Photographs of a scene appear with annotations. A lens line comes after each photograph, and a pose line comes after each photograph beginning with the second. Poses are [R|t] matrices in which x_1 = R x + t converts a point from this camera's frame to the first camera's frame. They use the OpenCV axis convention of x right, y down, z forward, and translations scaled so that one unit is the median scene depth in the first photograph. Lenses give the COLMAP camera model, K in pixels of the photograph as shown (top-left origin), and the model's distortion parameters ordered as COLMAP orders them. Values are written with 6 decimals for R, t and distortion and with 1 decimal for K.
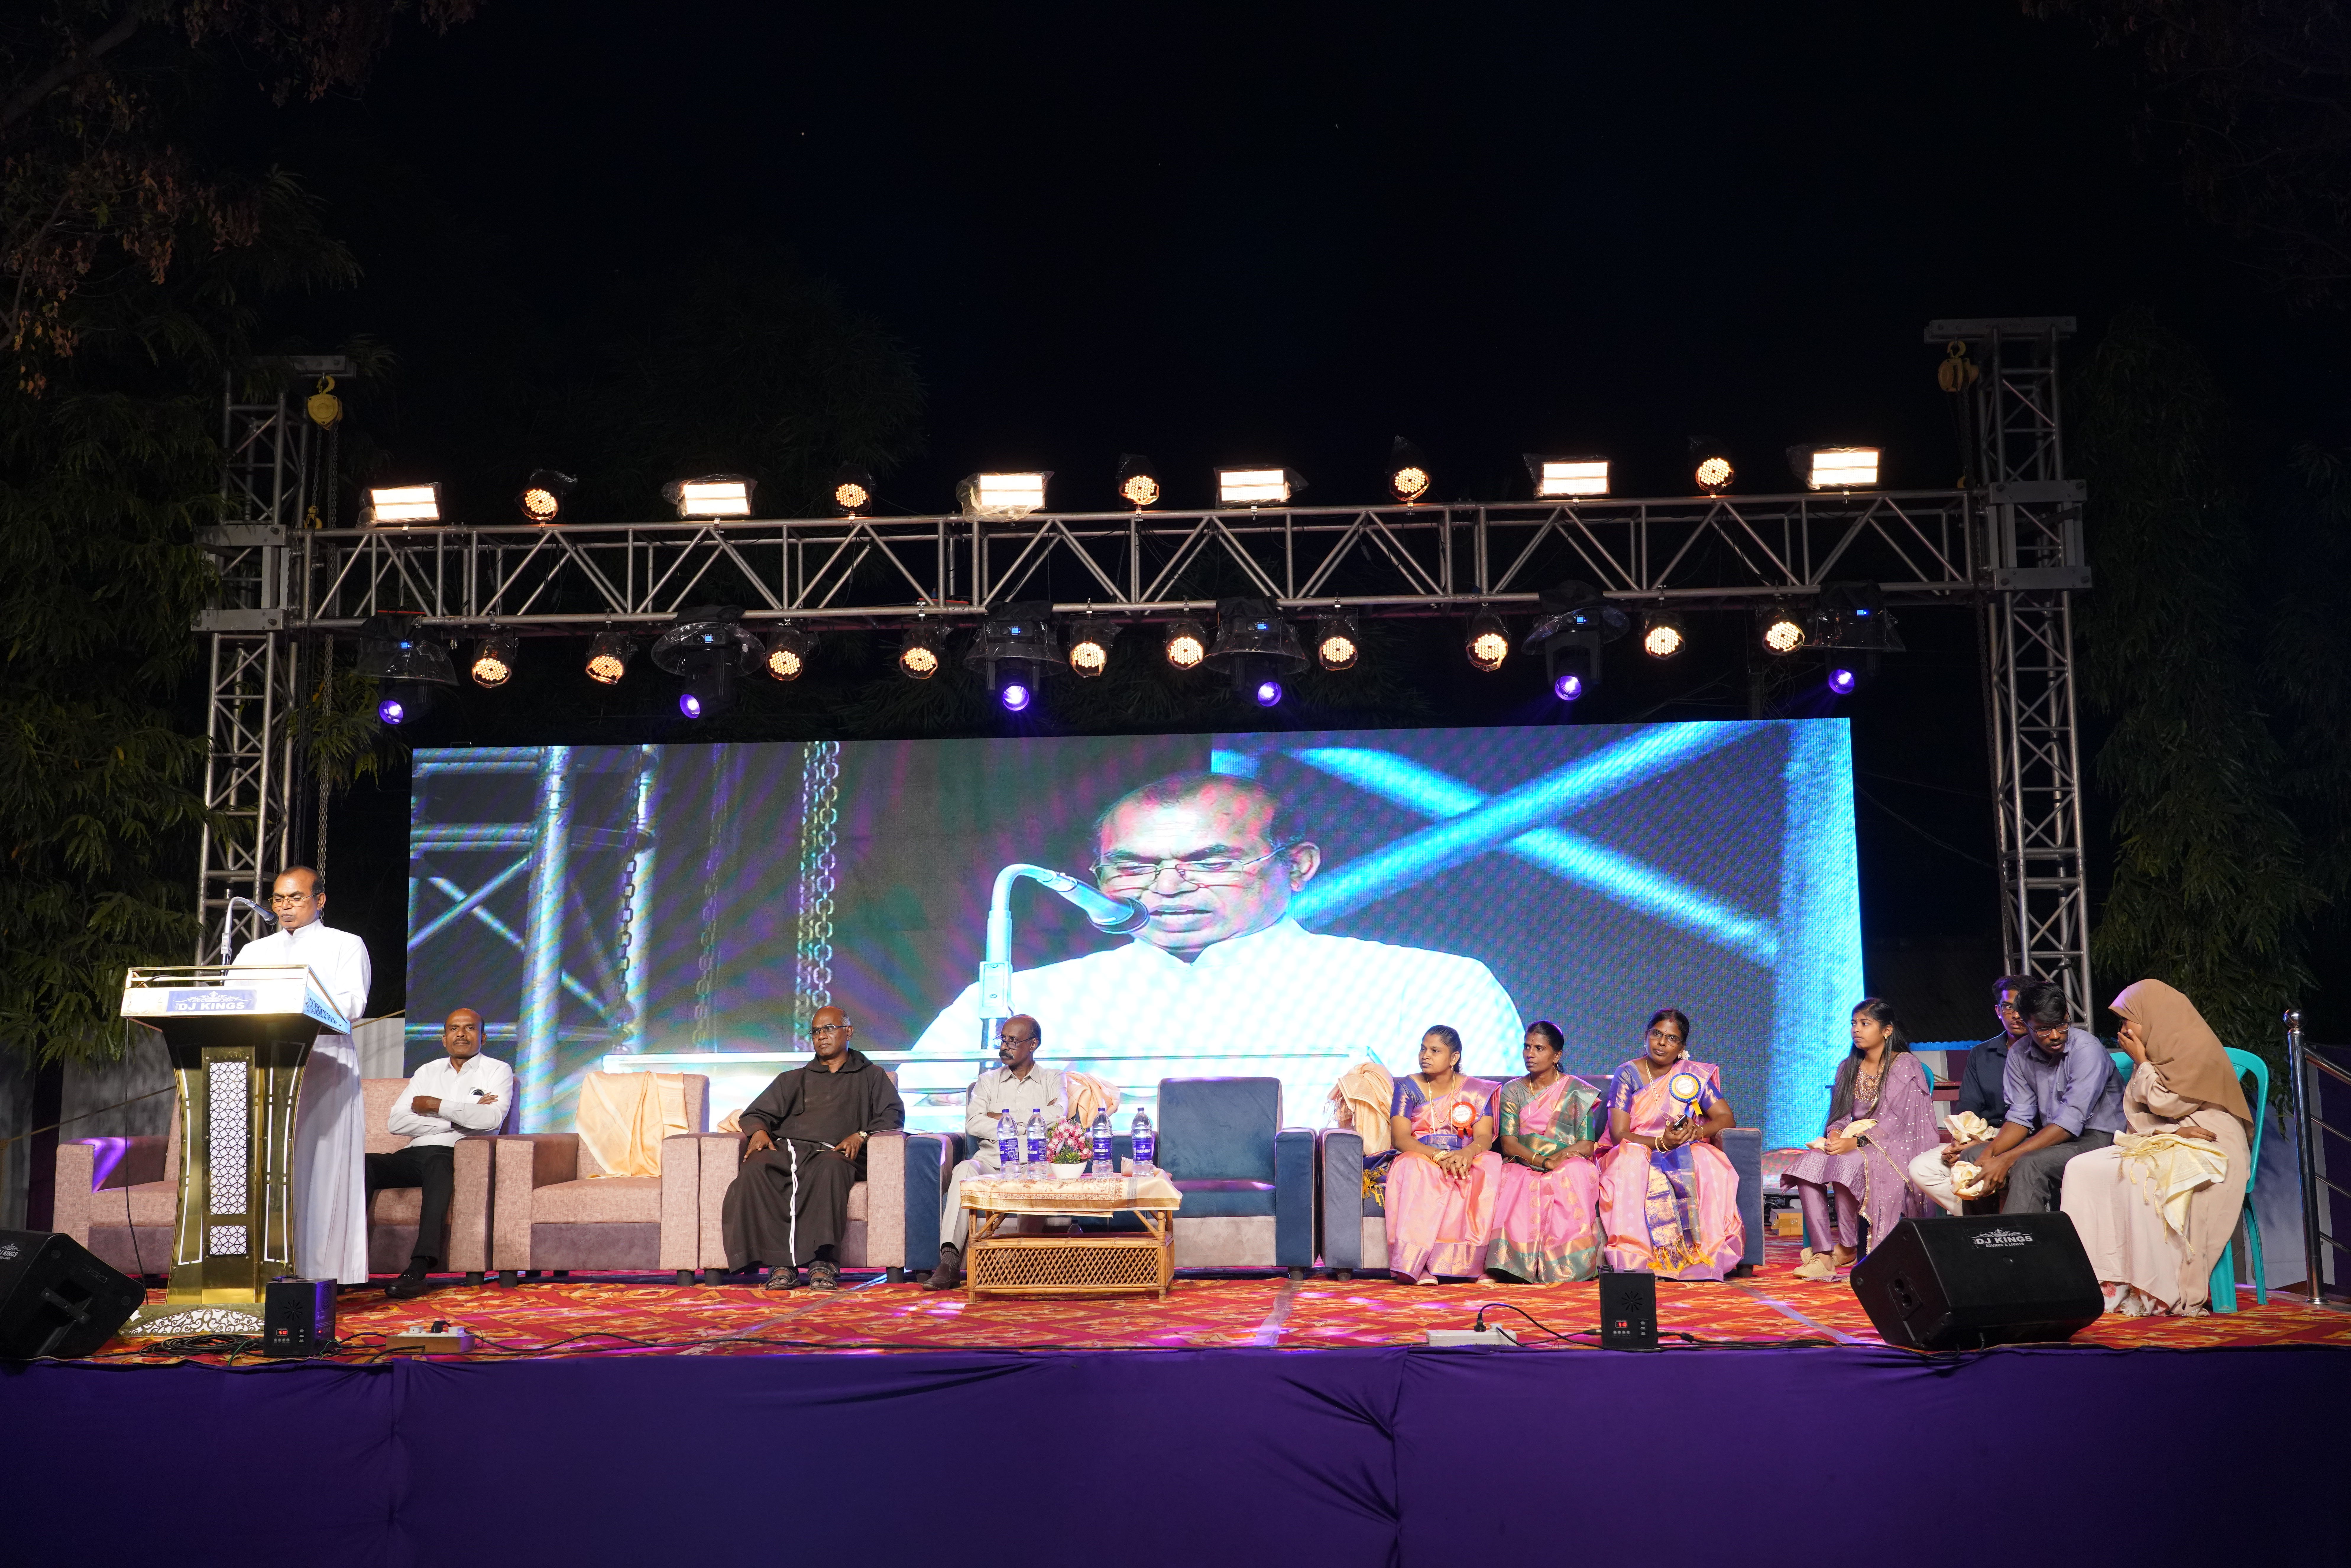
lens RADIAL K [[2332.2, 0, 1175.5], [0, 2332.2, 784.0], [0, 0, 1]] dist [0.101418, -0.008662]
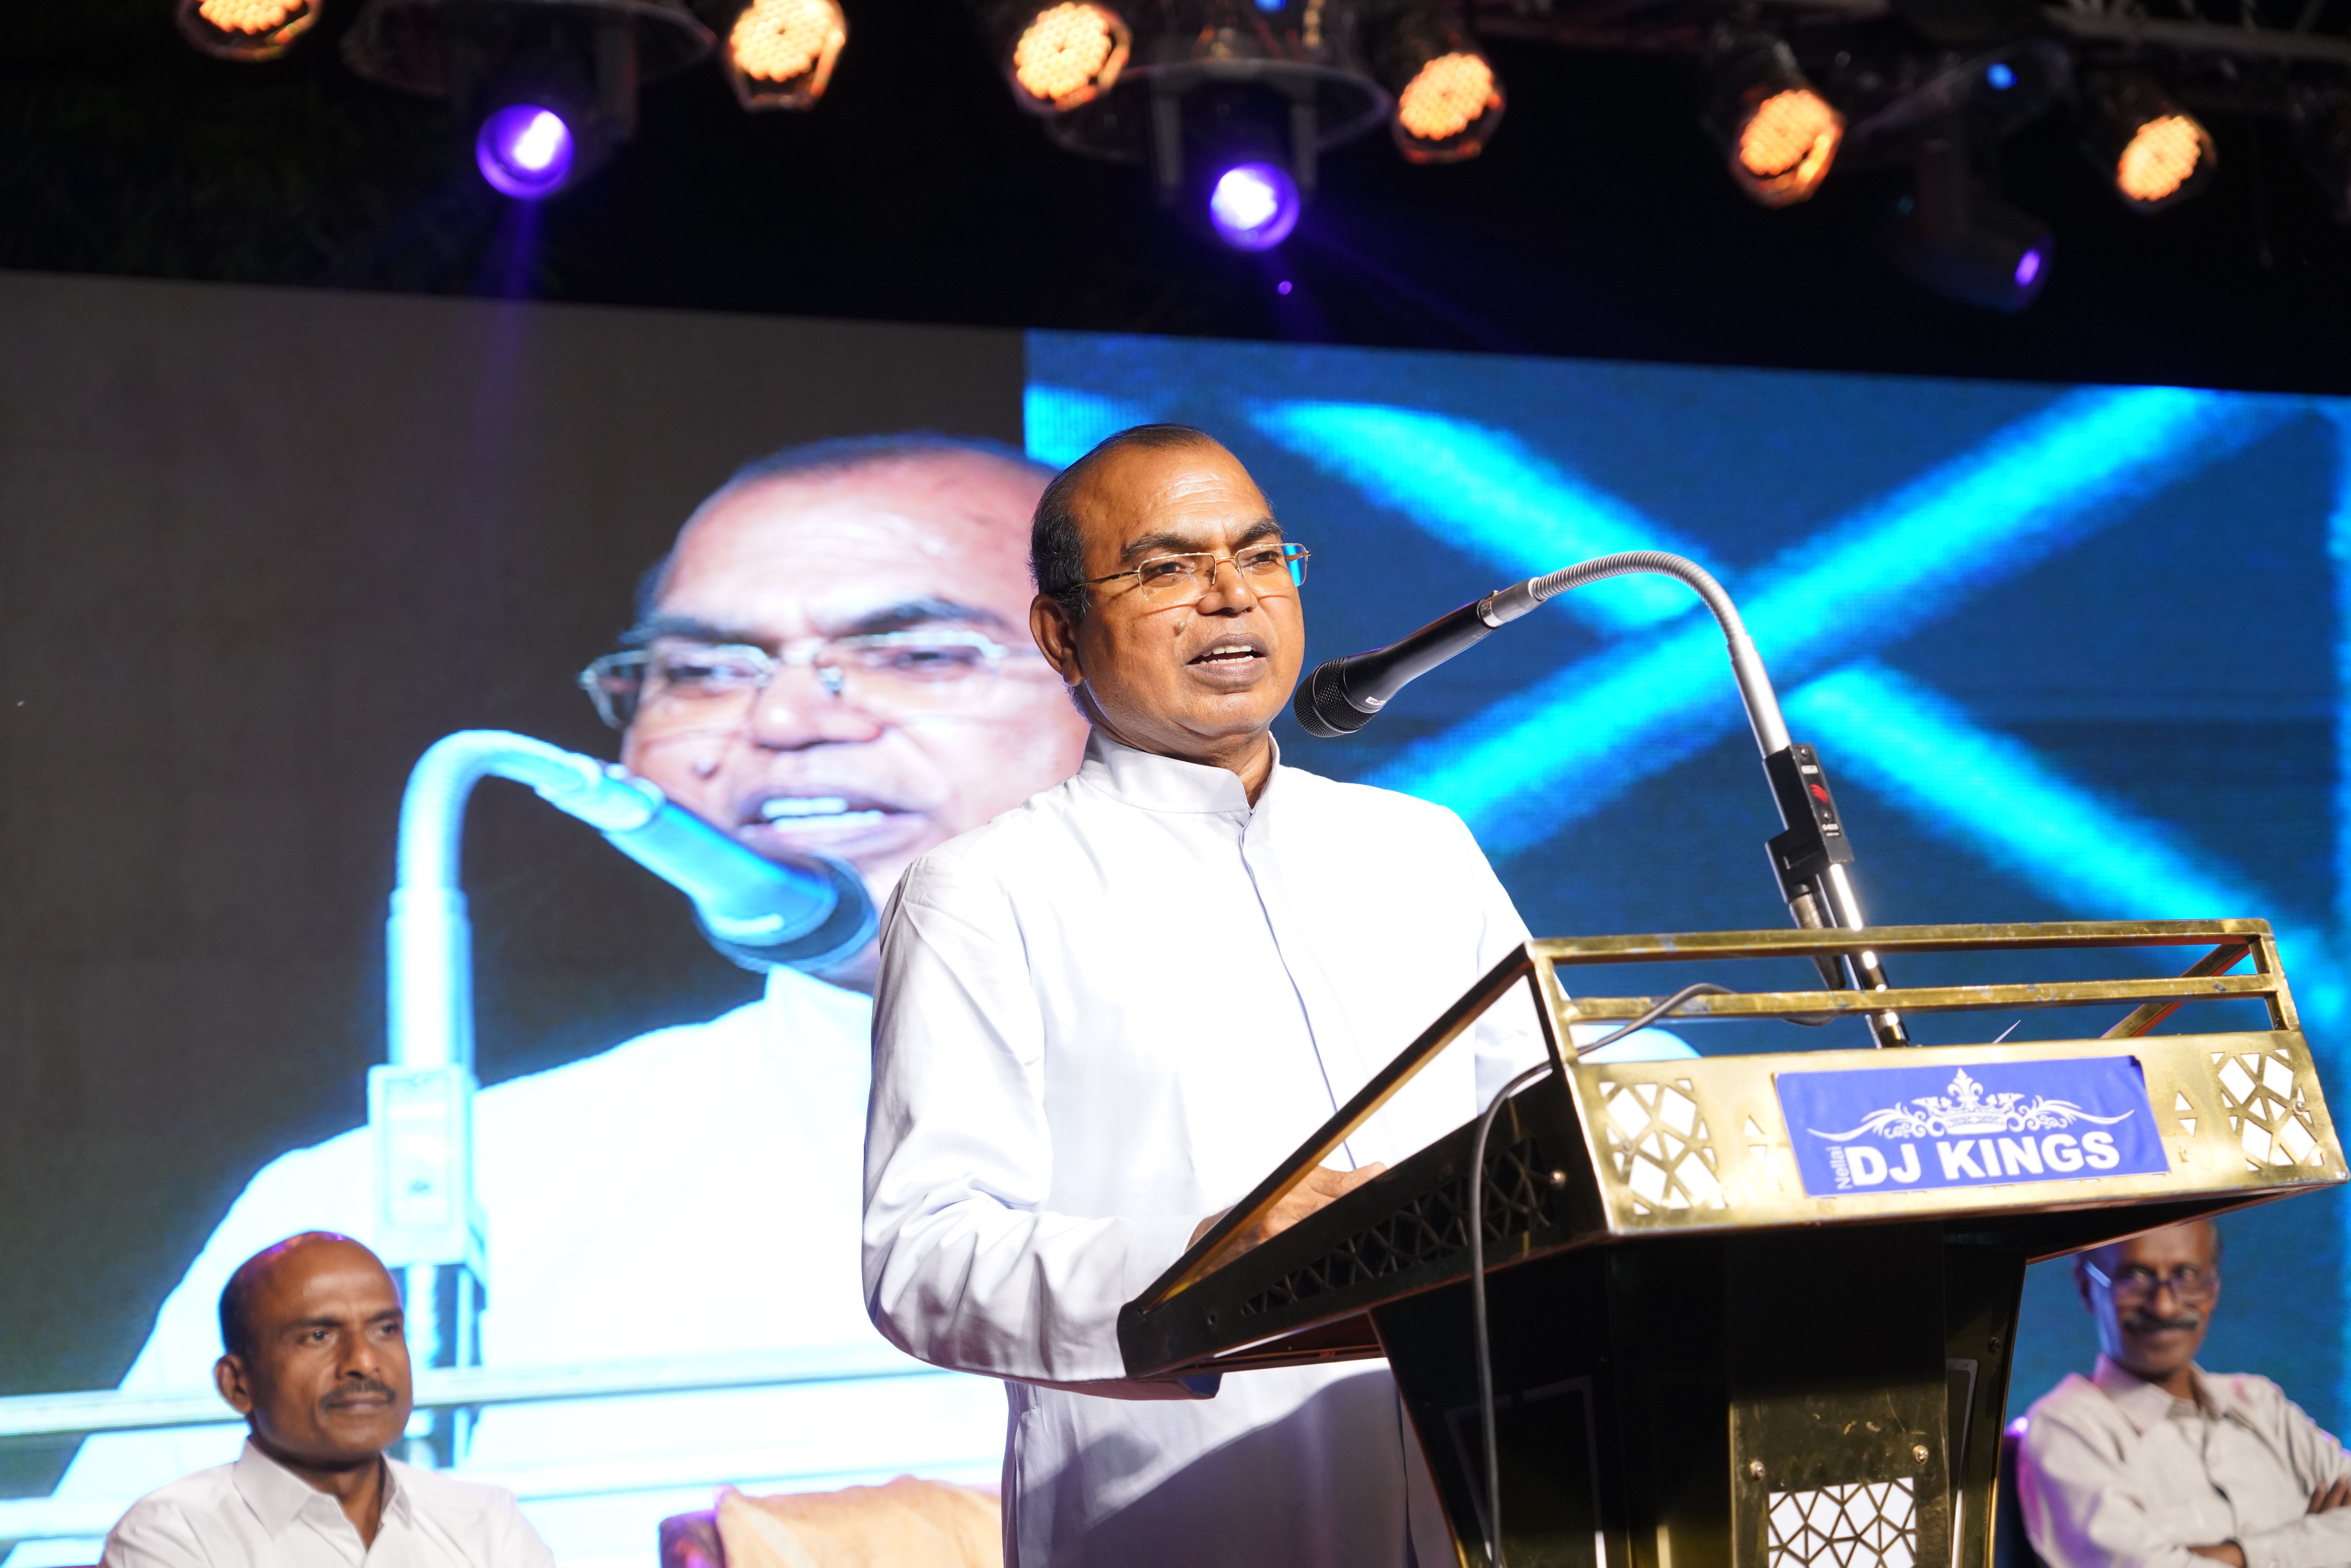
lens RADIAL K [[5187.7, 0, 1065.5], [0, 5187.7, 783.9], [0, 0, 1]] dist [-0.044935, -0.533294]
pose [[0.833583, 0.019318, 0.552056, -0.366607], [-0.022370, 0.999749, -0.001207, 0.039859], [-0.551941, -0.011343, 0.833806, 0.420472]]
